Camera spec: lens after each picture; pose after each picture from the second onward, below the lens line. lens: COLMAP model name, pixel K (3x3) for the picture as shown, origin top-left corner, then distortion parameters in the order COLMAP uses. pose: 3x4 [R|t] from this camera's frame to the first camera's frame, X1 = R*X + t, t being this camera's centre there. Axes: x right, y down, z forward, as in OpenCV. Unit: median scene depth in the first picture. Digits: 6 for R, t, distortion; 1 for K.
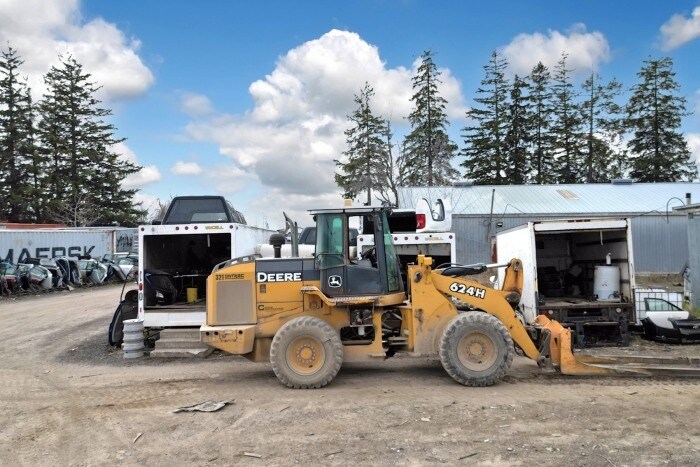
lens RADIAL K [[581.7, 0, 349.1], [0, 581.7, 235.9], [0, 0, 1]] dist [0.005754, -0.022609]
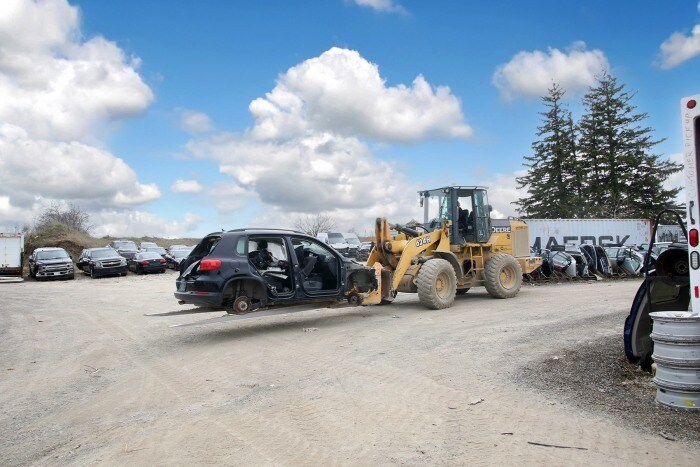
lens RADIAL K [[474.6, 0, 349.7], [0, 474.6, 230.1], [0, 0, 1]] dist [-0.002177, 0.000773]
pose [[0.571500, -0.044920, -0.819372, -0.038223], [0.014265, 0.998894, -0.044812, 0.016488], [0.820478, 0.013922, 0.571508, 0.104137]]
